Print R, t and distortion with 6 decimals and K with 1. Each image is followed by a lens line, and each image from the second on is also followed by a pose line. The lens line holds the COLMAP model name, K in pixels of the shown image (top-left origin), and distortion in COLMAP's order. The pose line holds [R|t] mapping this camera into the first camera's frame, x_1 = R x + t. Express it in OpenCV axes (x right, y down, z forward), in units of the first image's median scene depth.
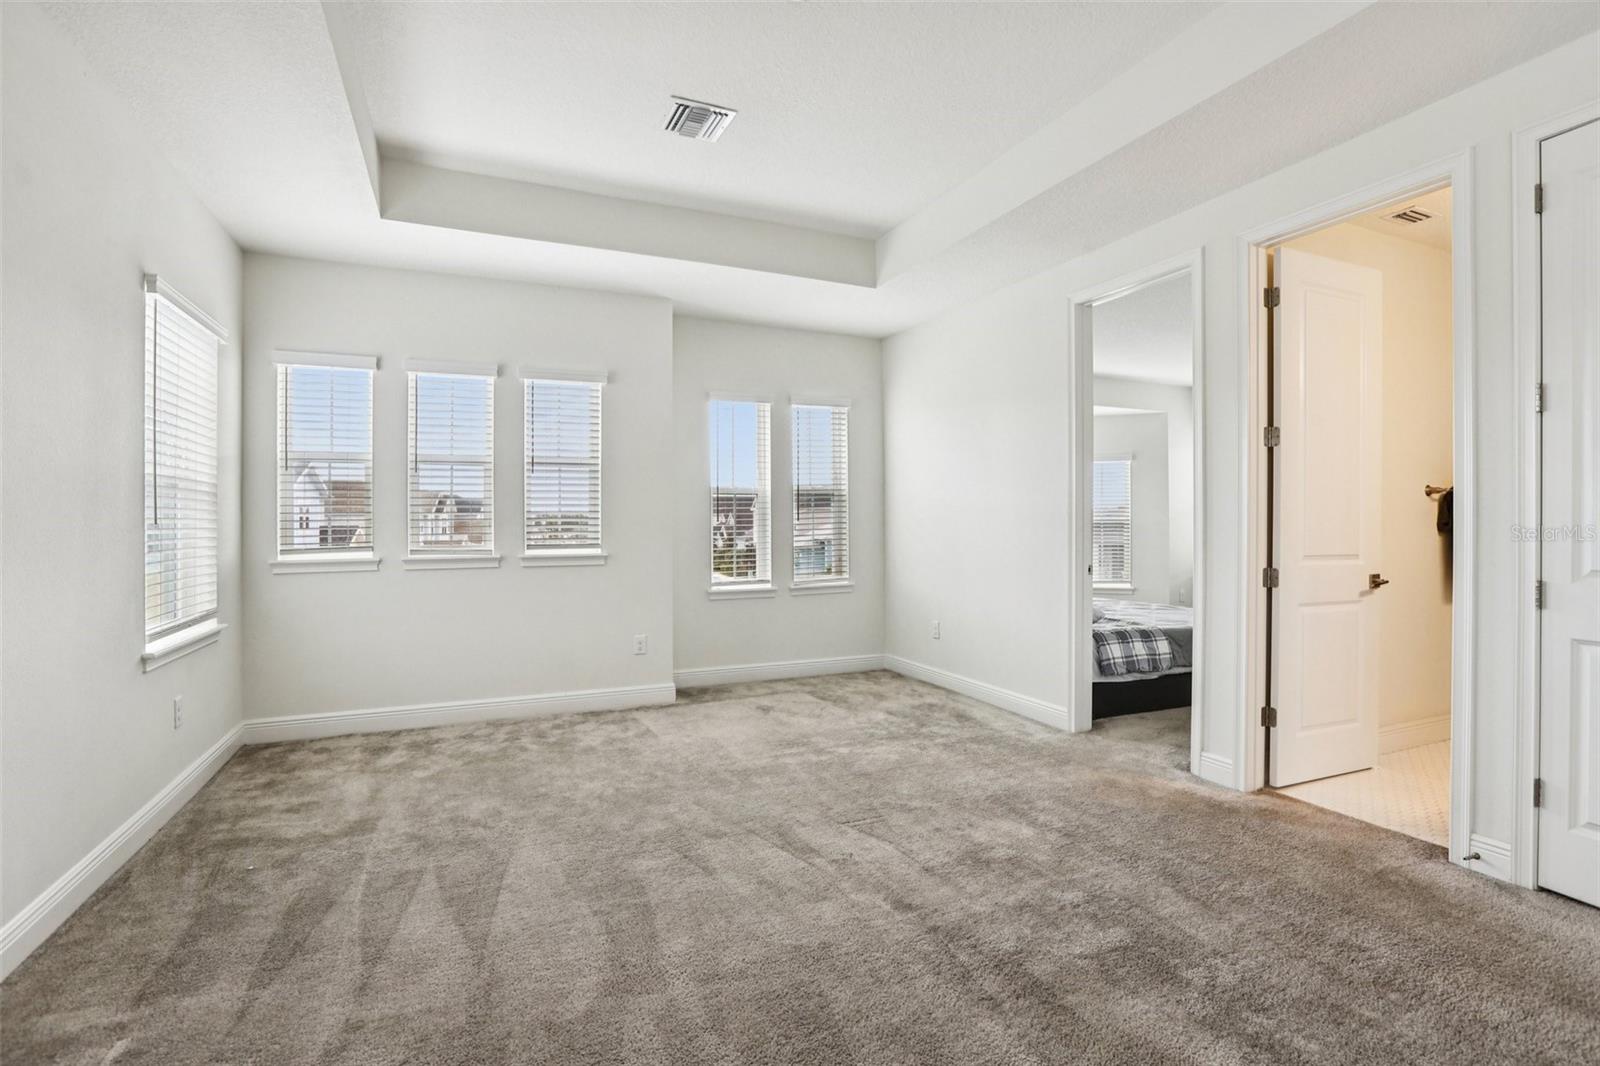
lens RADIAL K [[752.0, 0, 796.1], [0, 752.0, 525.1], [0, 0, 1]] dist [-0.049624, 0.020259]
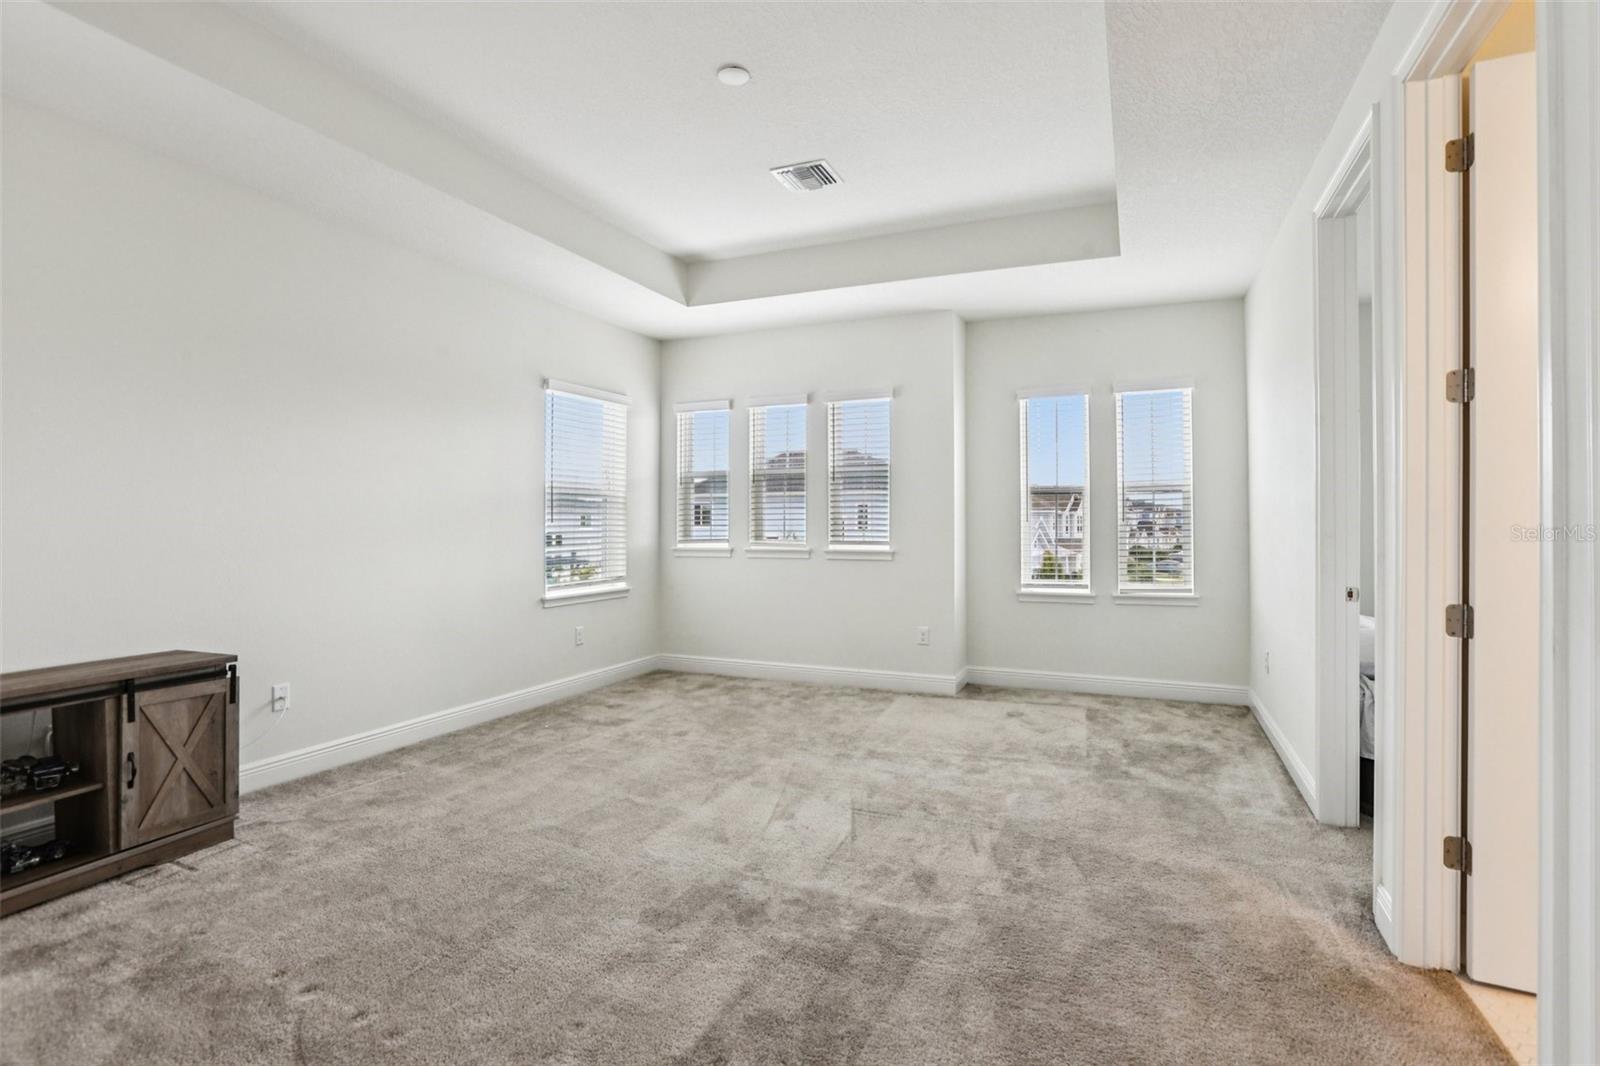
lens RADIAL K [[752.0, 0, 795.9], [0, 752.0, 523.1], [0, 0, 1]] dist [-0.049624, 0.020259]
pose [[0.677924, 0.007079, -0.735098, 0.561110], [-0.006075, 0.999973, 0.004027, -0.007361], [0.735107, 0.001736, 0.677949, 0.158261]]
